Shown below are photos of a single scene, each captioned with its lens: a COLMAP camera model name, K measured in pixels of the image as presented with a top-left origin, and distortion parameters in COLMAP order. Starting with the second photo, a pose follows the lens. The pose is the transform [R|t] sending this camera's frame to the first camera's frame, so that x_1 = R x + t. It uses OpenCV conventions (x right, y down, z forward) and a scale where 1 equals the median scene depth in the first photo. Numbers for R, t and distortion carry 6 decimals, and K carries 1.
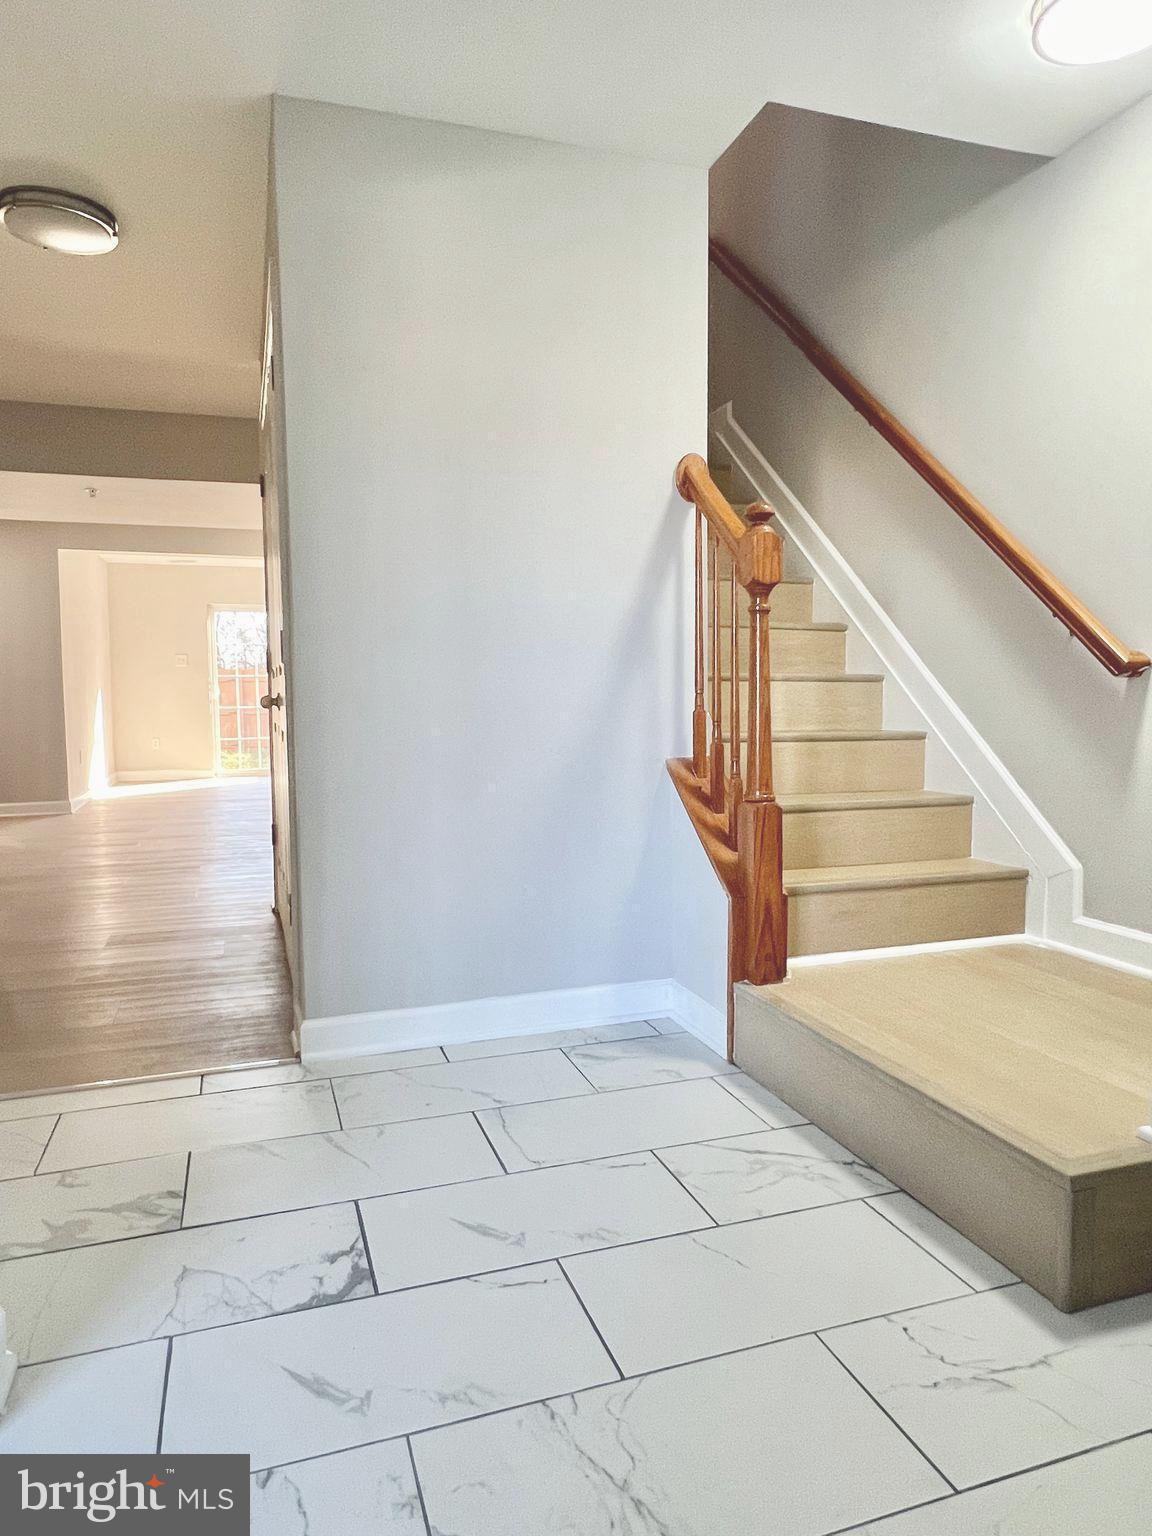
lens RADIAL K [[976.1, 0, 581.9], [0, 976.1, 762.5], [0, 0, 1]] dist [0.003515, -0.004481]
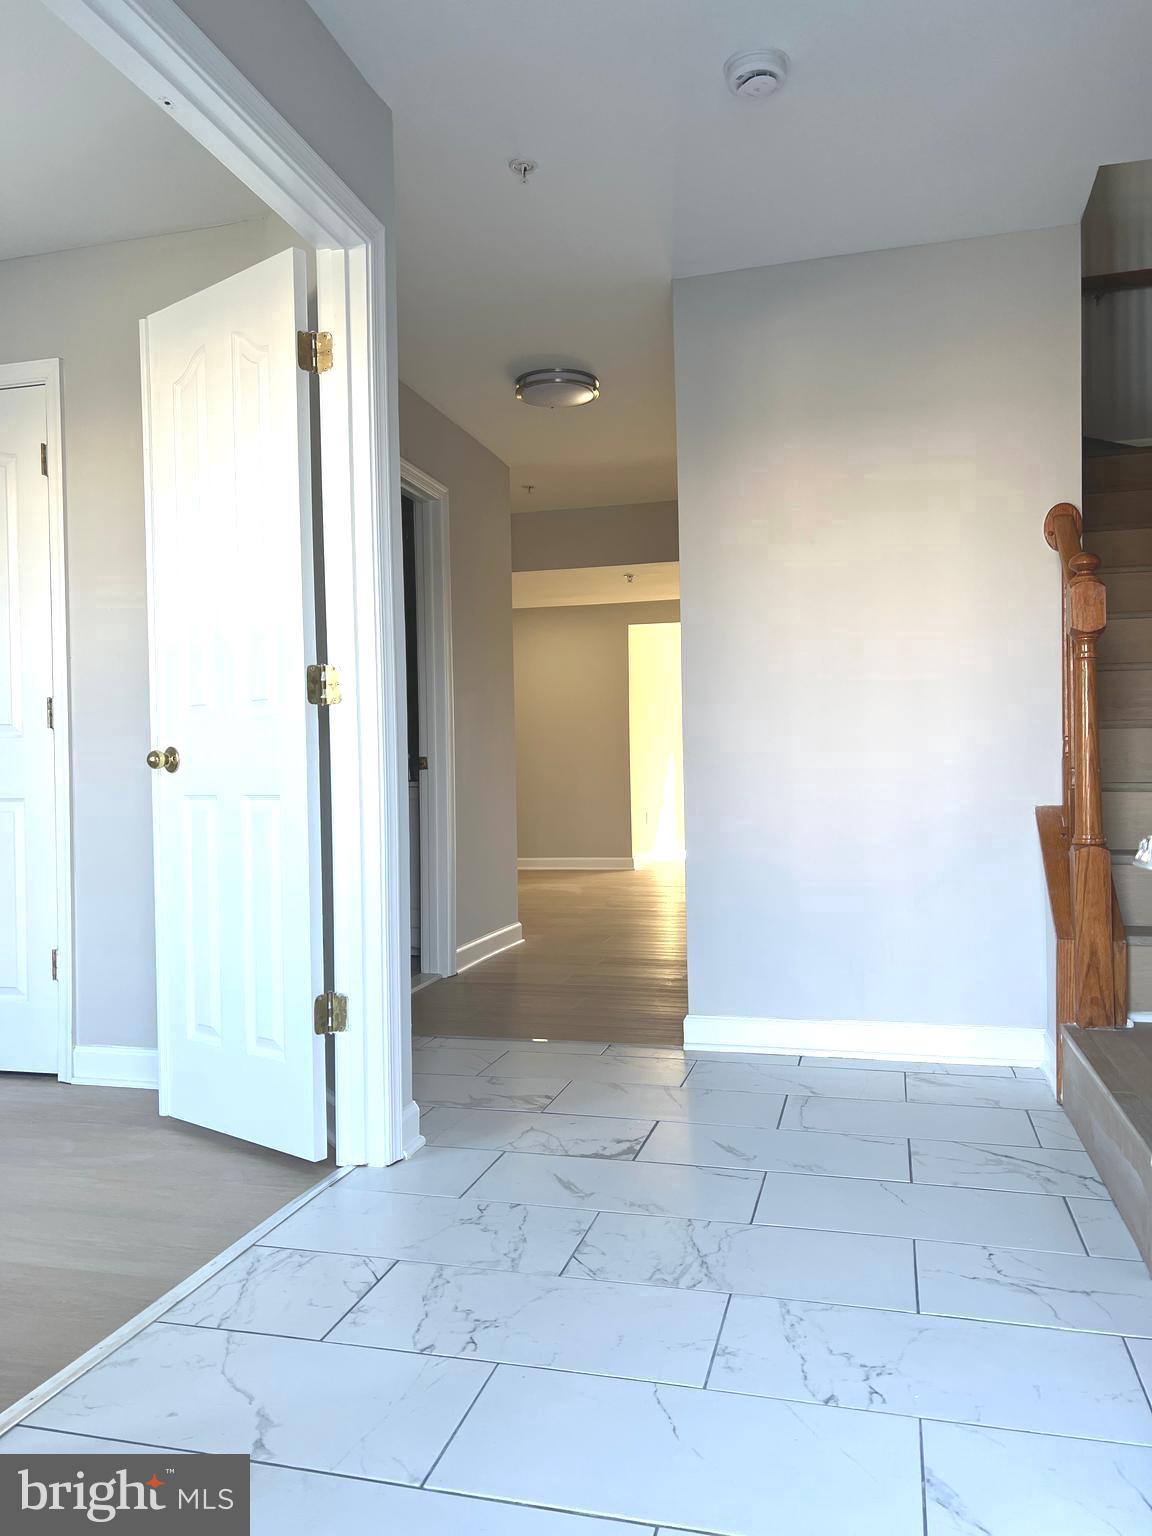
lens RADIAL K [[1145.9, 0, 574.6], [0, 1145.9, 768.2], [0, 0, 1]] dist [0.048734, -0.068787]
pose [[0.834354, -0.005452, -0.551202, 0.541095], [-0.029638, 0.998061, -0.054735, 0.056104], [0.550432, 0.062004, 0.832574, -0.401955]]
